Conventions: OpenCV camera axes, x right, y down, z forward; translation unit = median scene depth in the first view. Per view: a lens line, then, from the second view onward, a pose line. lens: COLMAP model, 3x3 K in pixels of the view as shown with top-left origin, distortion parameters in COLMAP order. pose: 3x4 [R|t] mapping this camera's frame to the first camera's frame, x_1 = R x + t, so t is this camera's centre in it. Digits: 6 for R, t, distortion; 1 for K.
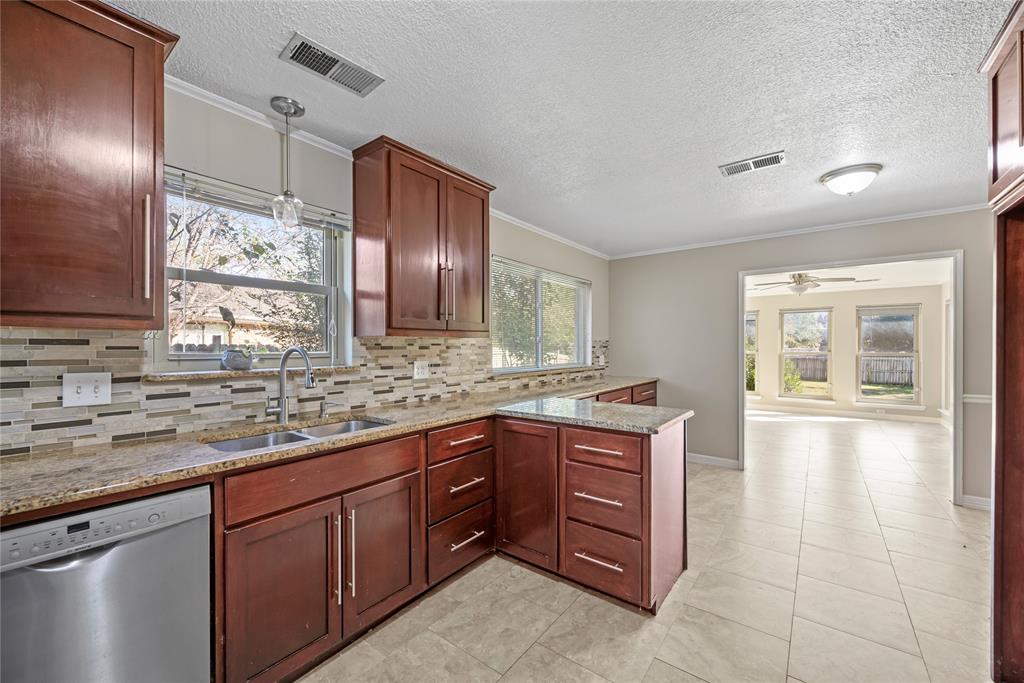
lens RADIAL K [[416.2, 0, 509.7], [0, 416.2, 347.4], [0, 0, 1]] dist [0.001155, 0.000104]
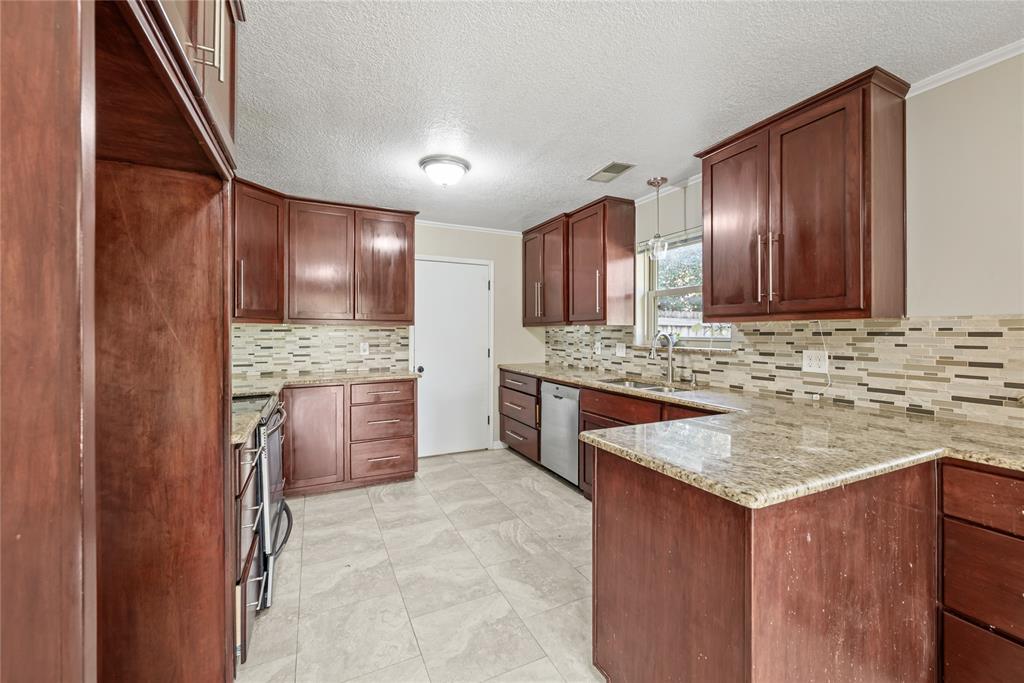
lens RADIAL K [[413.6, 0, 515.4], [0, 413.6, 332.0], [0, 0, 1]] dist [0.000162, -0.000083]
pose [[-0.456202, -0.002772, -0.889872, 0.775900], [-0.004854, 0.999988, -0.000627, 0.000272], [0.889863, 0.004034, -0.456210, 0.860938]]
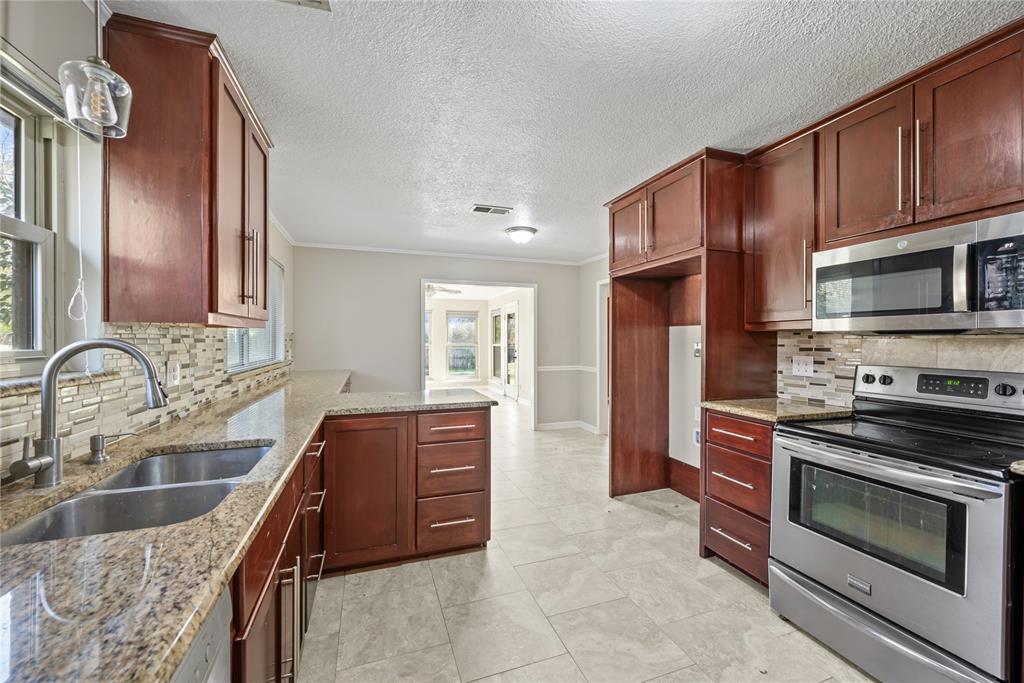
lens RADIAL K [[407.1, 0, 531.5], [0, 407.1, 340.4], [0, 0, 1]] dist [-0.001480, -0.000250]
pose [[0.519703, -0.000500, 0.854347, -0.483592], [0.000203, 1.000000, 0.000462, -0.000115], [-0.854347, -0.000066, 0.519703, 0.159461]]
